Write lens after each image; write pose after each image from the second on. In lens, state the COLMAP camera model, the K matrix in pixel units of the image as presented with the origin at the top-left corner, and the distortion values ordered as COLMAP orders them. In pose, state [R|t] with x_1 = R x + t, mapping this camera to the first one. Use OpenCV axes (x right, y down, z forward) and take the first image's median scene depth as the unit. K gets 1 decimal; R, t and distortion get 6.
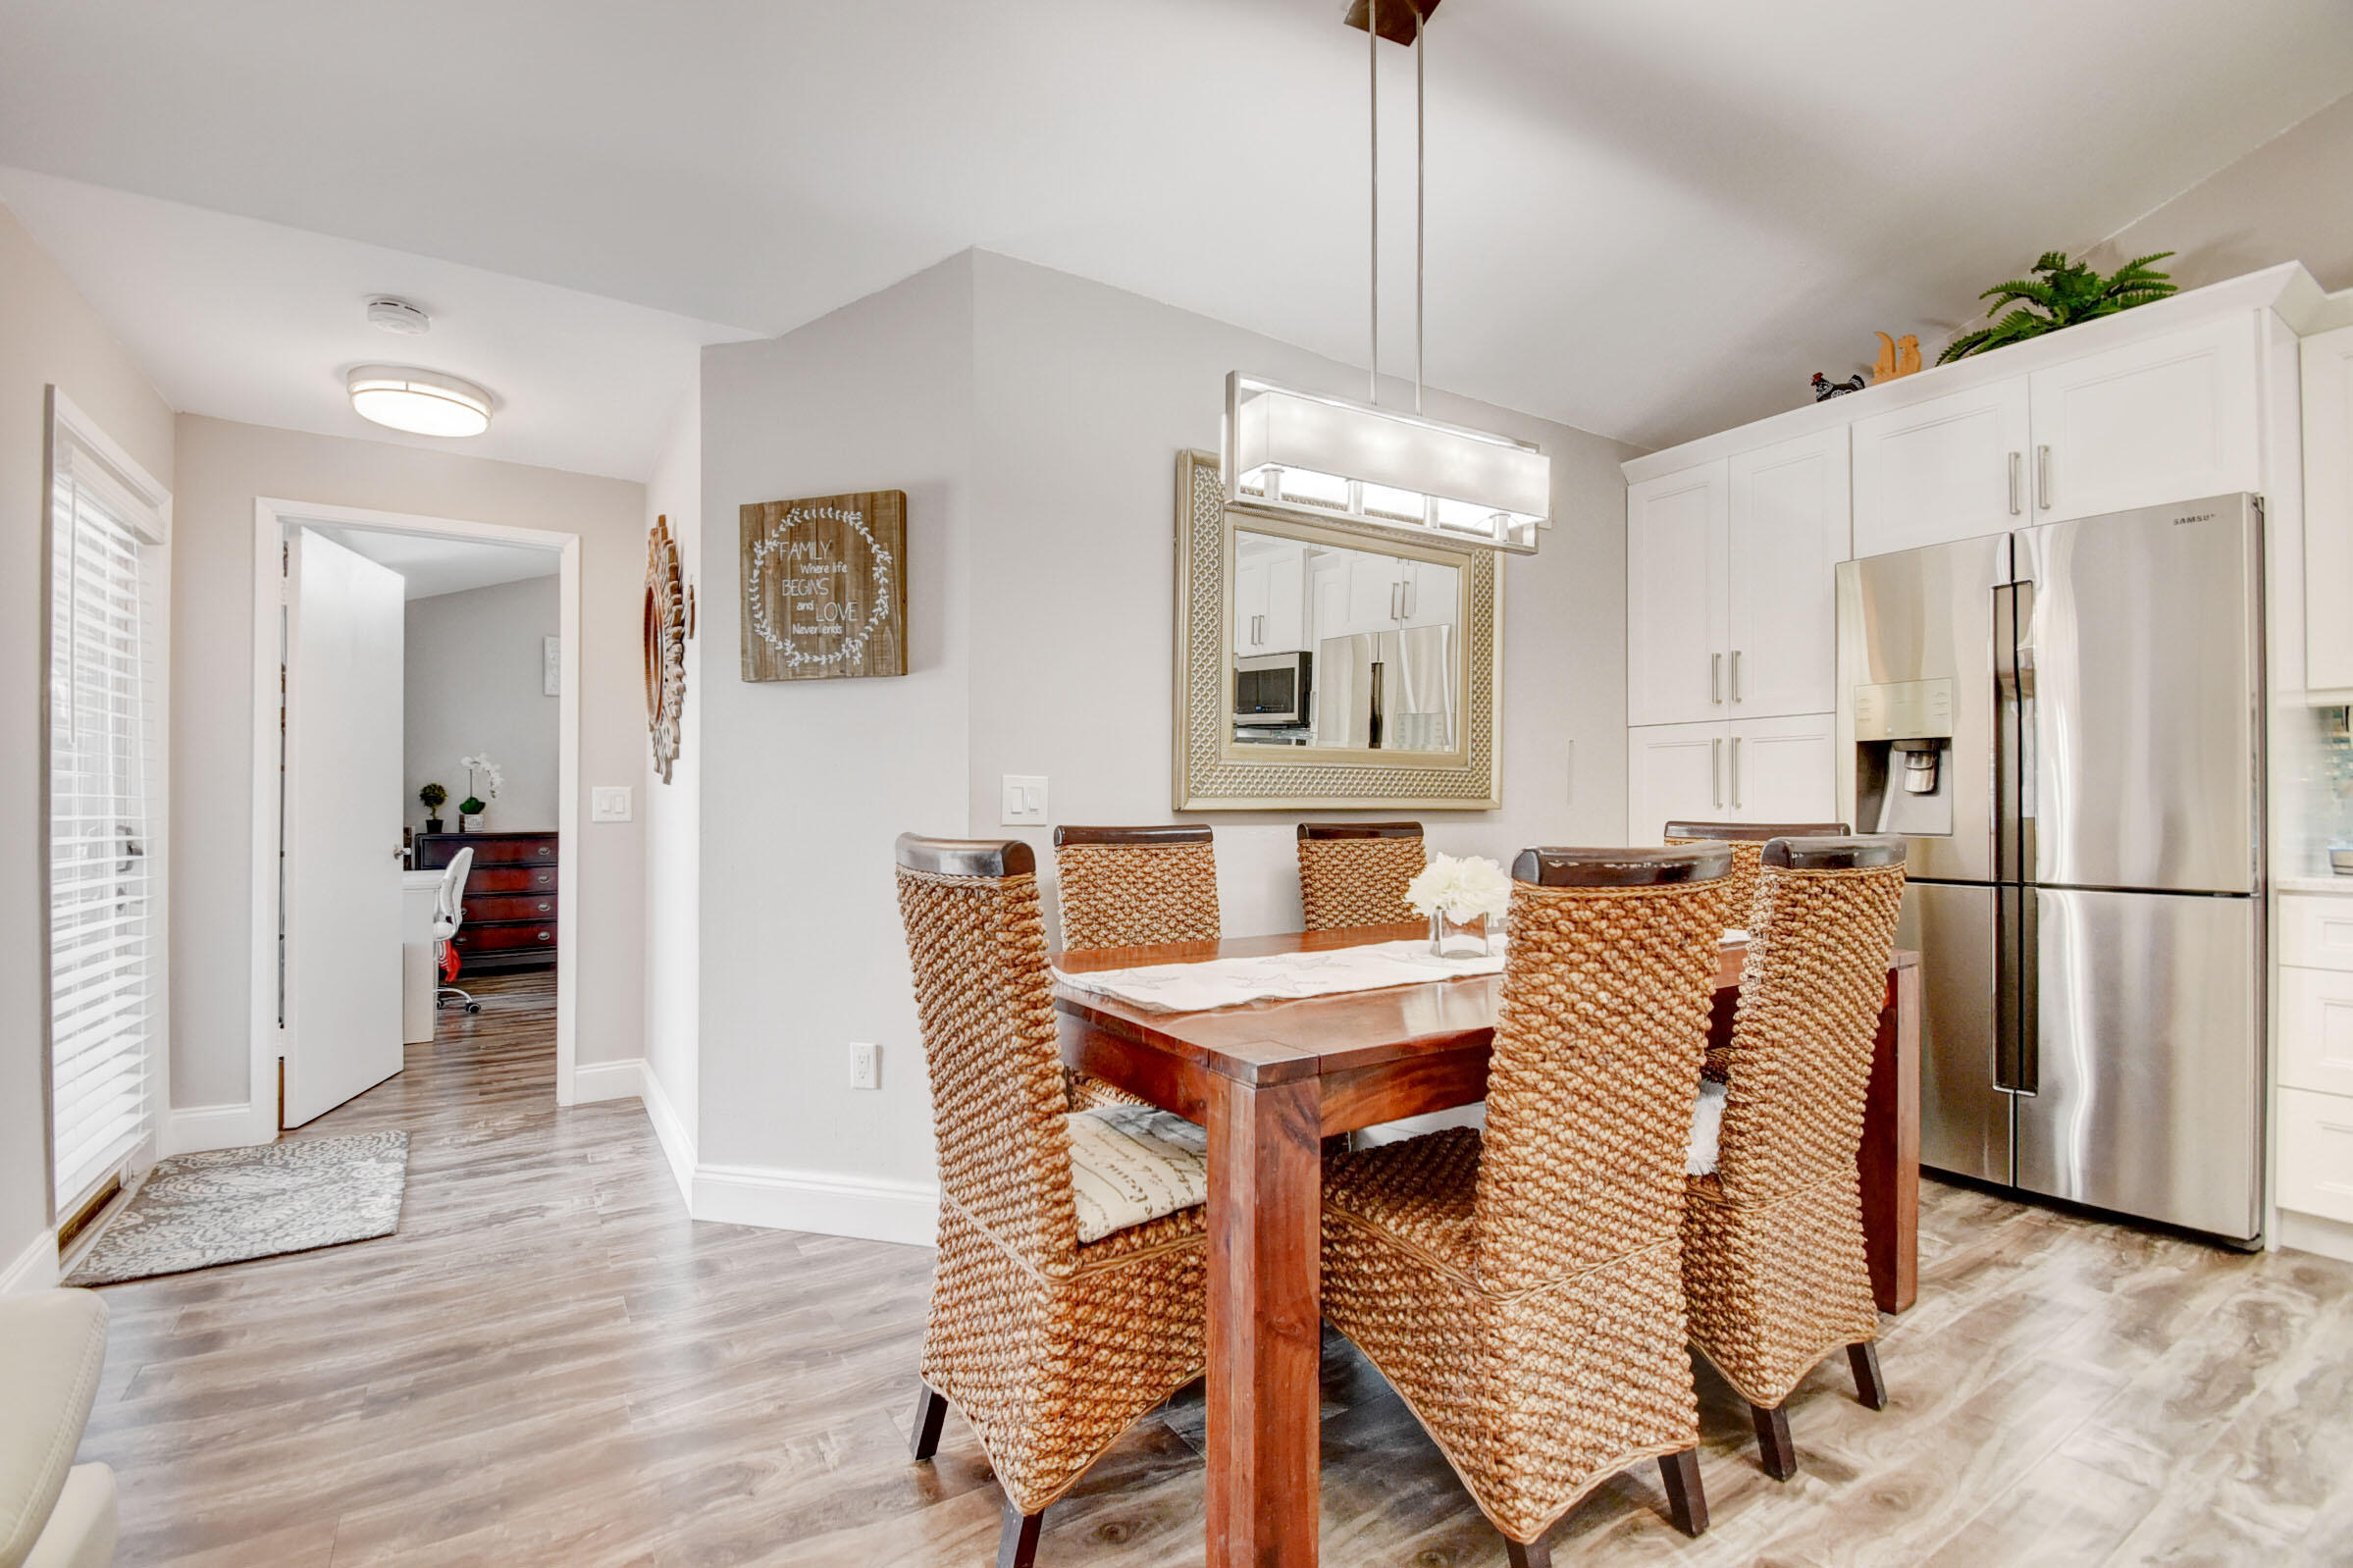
lens RADIAL K [[1046.2, 0, 1179.8], [0, 1046.2, 791.5], [0, 0, 1]] dist [-0.000790, -0.002440]
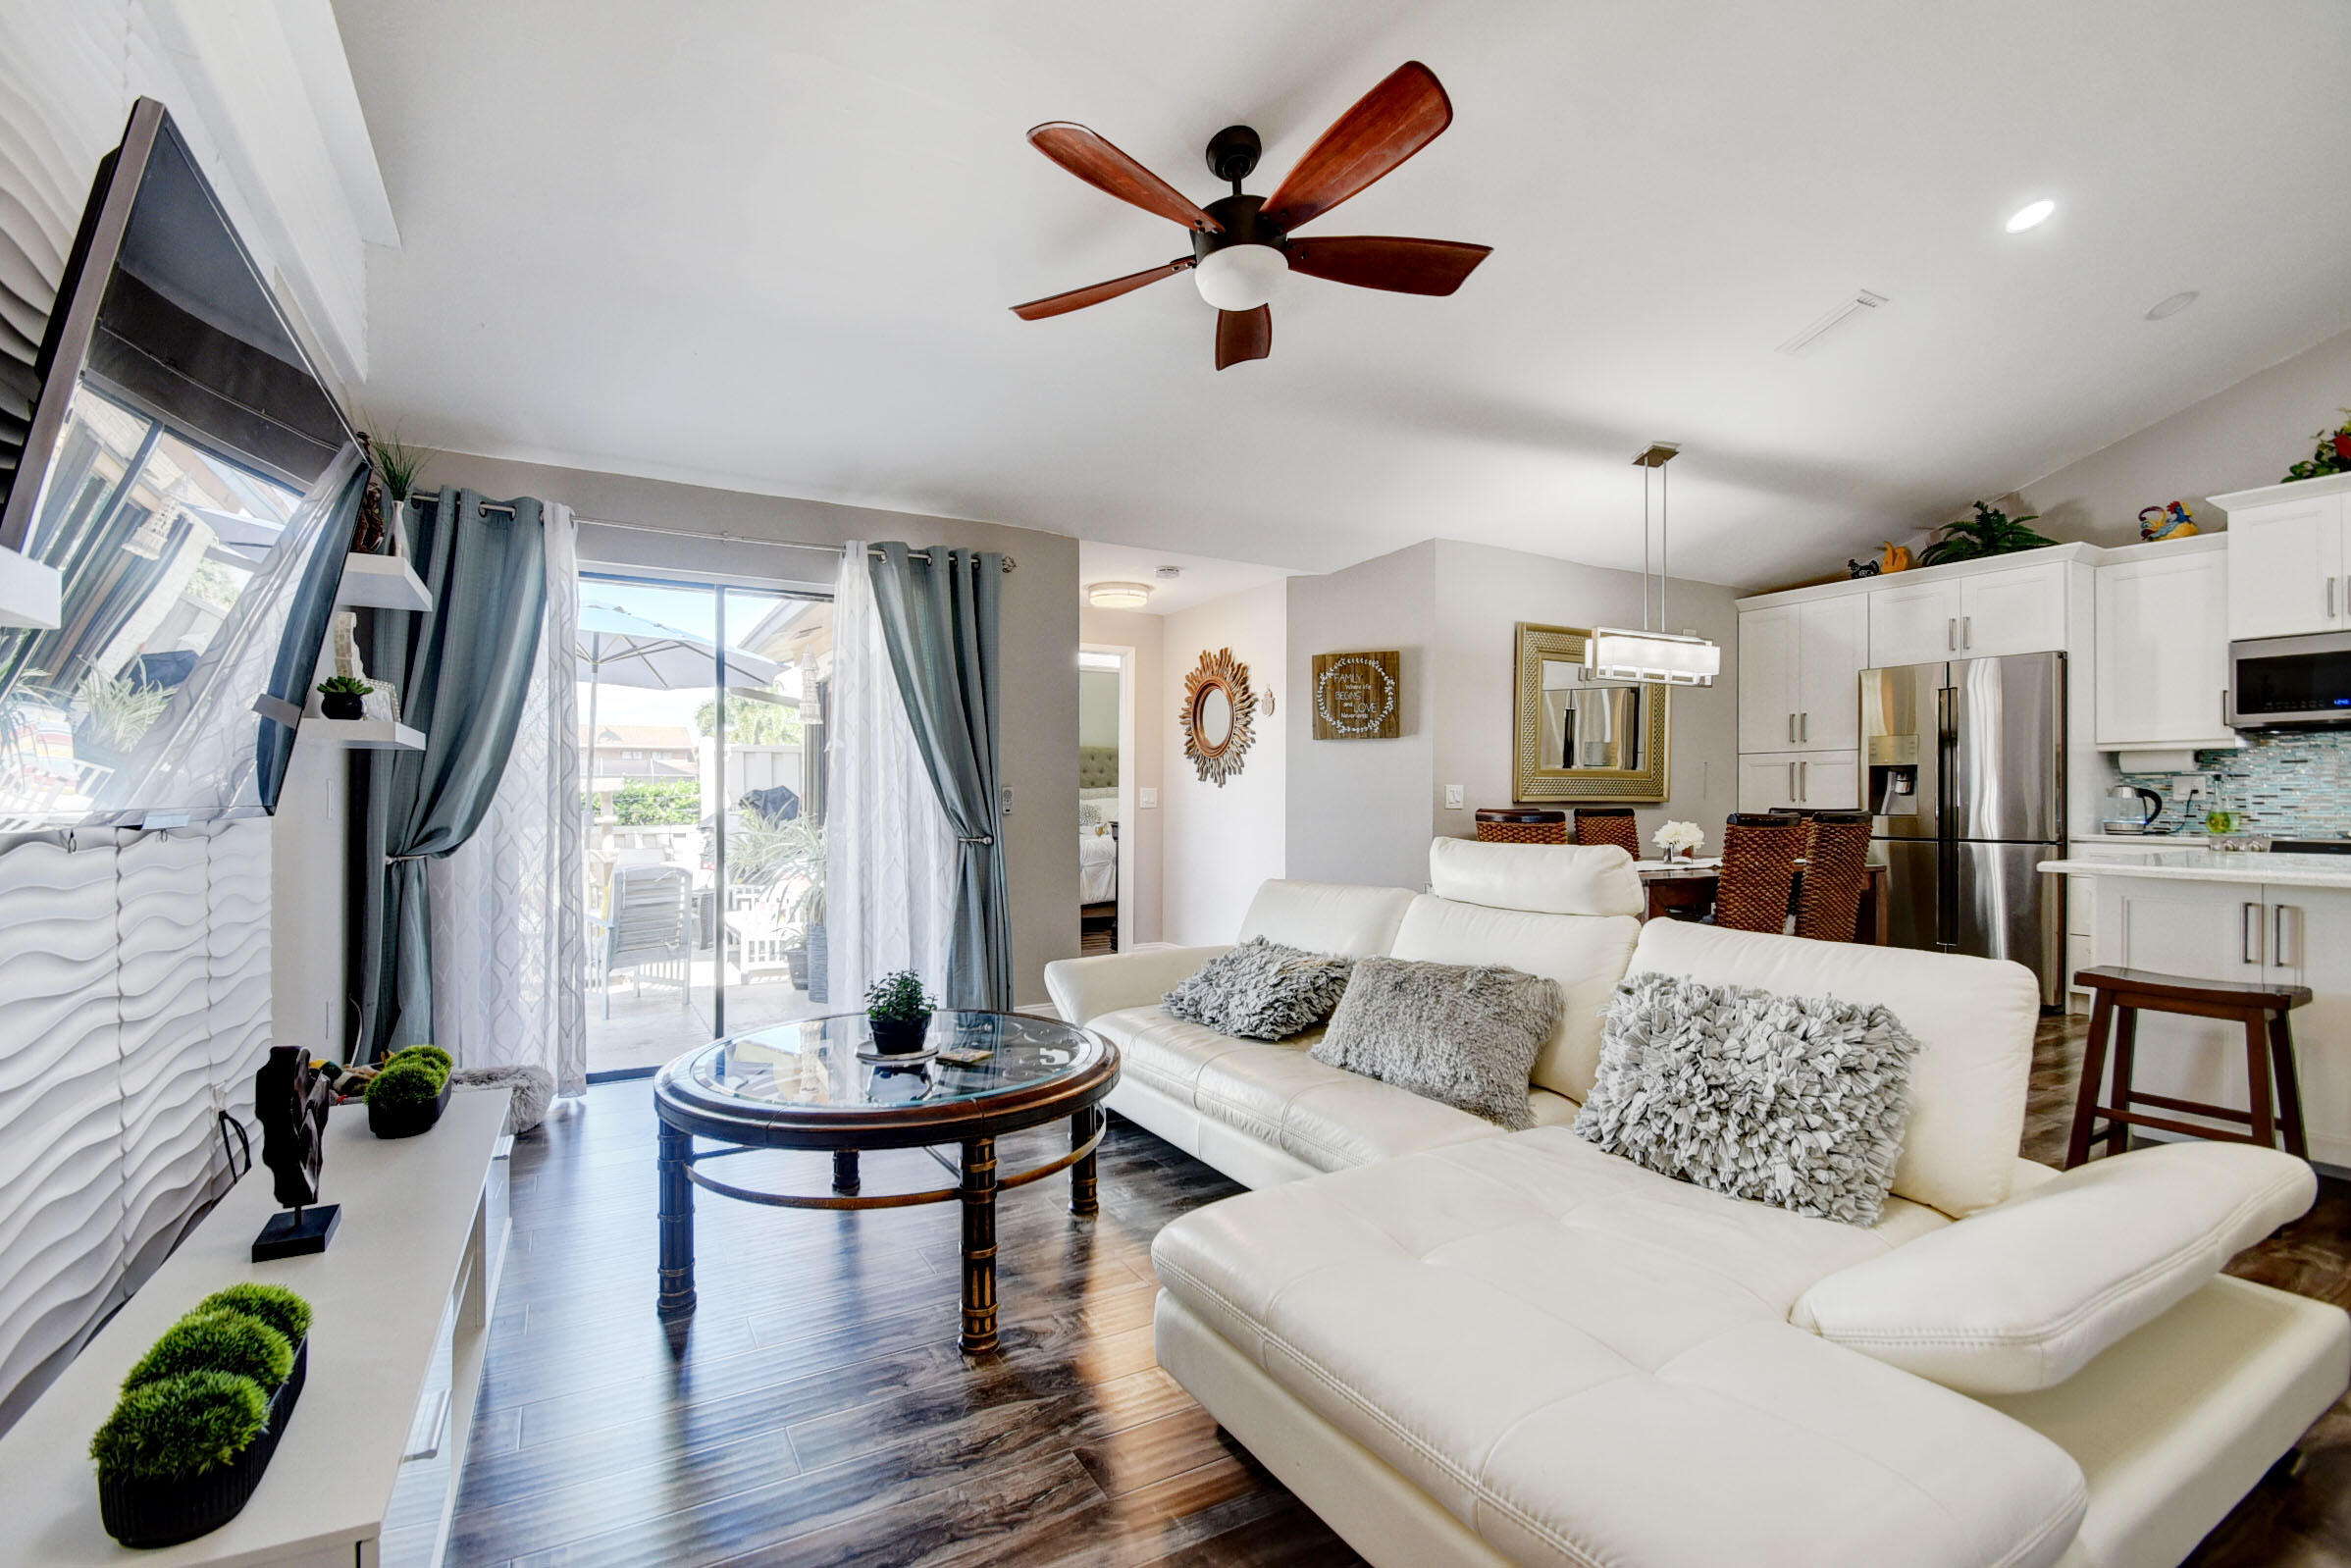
lens RADIAL K [[1045.3, 0, 1163.1], [0, 1045.3, 792.0], [0, 0, 1]] dist [-0.000790, -0.002440]
pose [[0.998060, 0.001732, -0.062236, -0.591171], [-0.001128, 0.999952, 0.009748, -0.020462], [0.062250, -0.009658, 0.998014, -1.118858]]
